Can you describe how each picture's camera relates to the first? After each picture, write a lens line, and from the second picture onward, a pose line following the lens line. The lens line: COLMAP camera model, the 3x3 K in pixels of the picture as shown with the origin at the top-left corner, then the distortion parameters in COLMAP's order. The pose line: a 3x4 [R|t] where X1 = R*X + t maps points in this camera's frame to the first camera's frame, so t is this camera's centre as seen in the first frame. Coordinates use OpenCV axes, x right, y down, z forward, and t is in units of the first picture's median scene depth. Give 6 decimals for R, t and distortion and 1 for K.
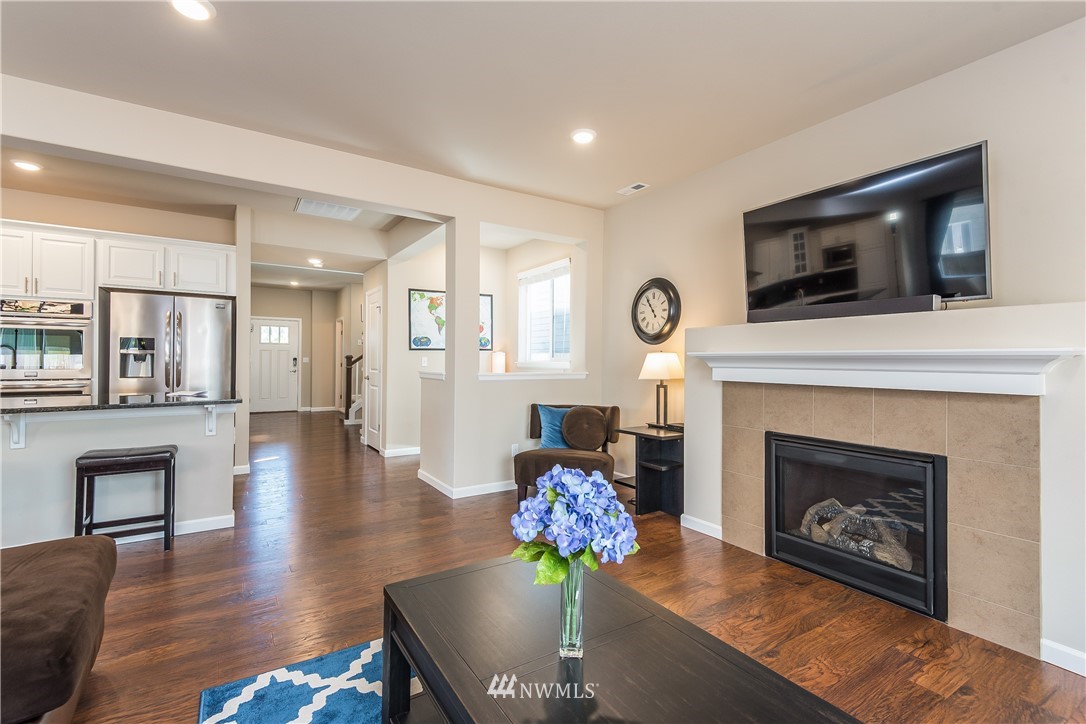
lens RADIAL K [[494.1, 0, 540.9], [0, 494.1, 359.2], [0, 0, 1]] dist [0.035077, -0.007561]
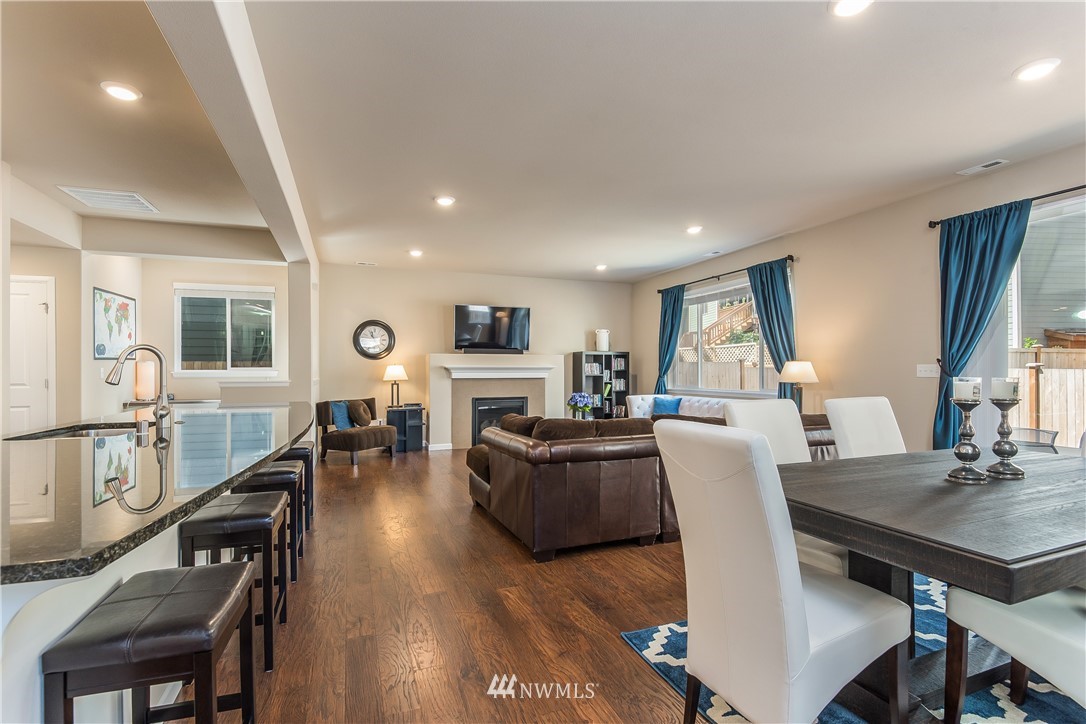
lens RADIAL K [[494.1, 0, 540.4], [0, 494.1, 367.0], [0, 0, 1]] dist [0.035077, -0.007561]
pose [[0.201414, -0.004896, 0.979494, -1.350026], [-0.000316, 0.999987, 0.005063, -0.015122], [-0.979506, -0.001329, 0.201410, 0.121813]]
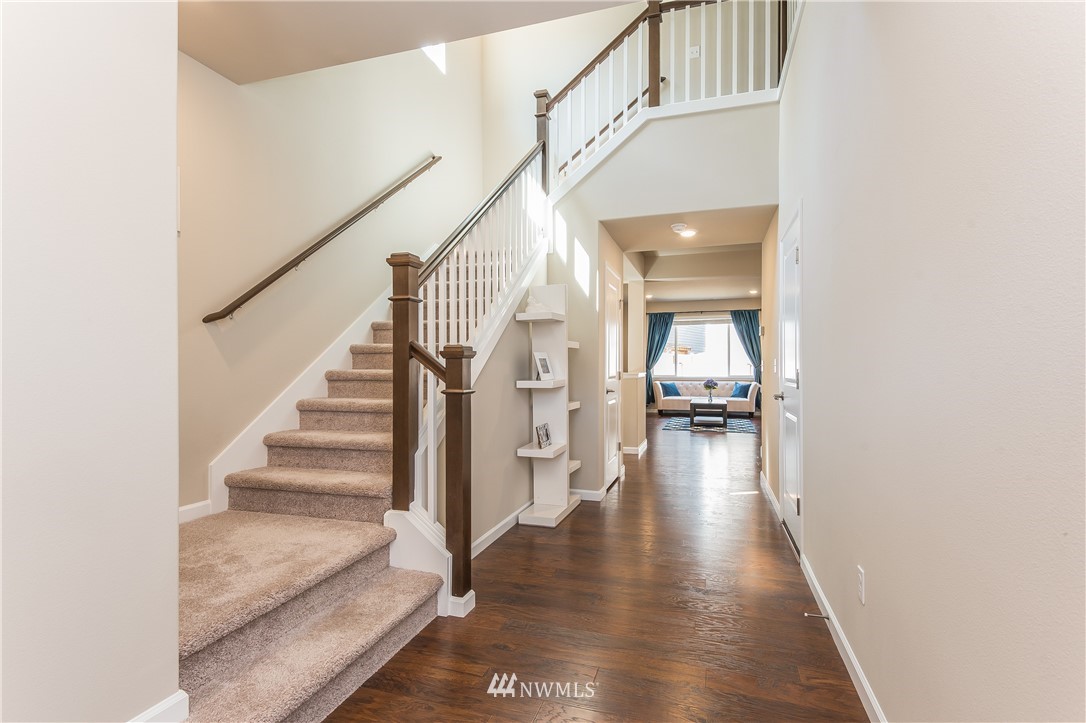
lens RADIAL K [[515.1, 0, 542.4], [0, 515.1, 363.1], [0, 0, 1]] dist [0.020800, -0.004145]
pose [[-0.636456, -0.006660, 0.771284, -1.325665], [-0.007015, 0.999971, 0.002846, -0.011132], [-0.771281, -0.003600, -0.636485, 2.404136]]
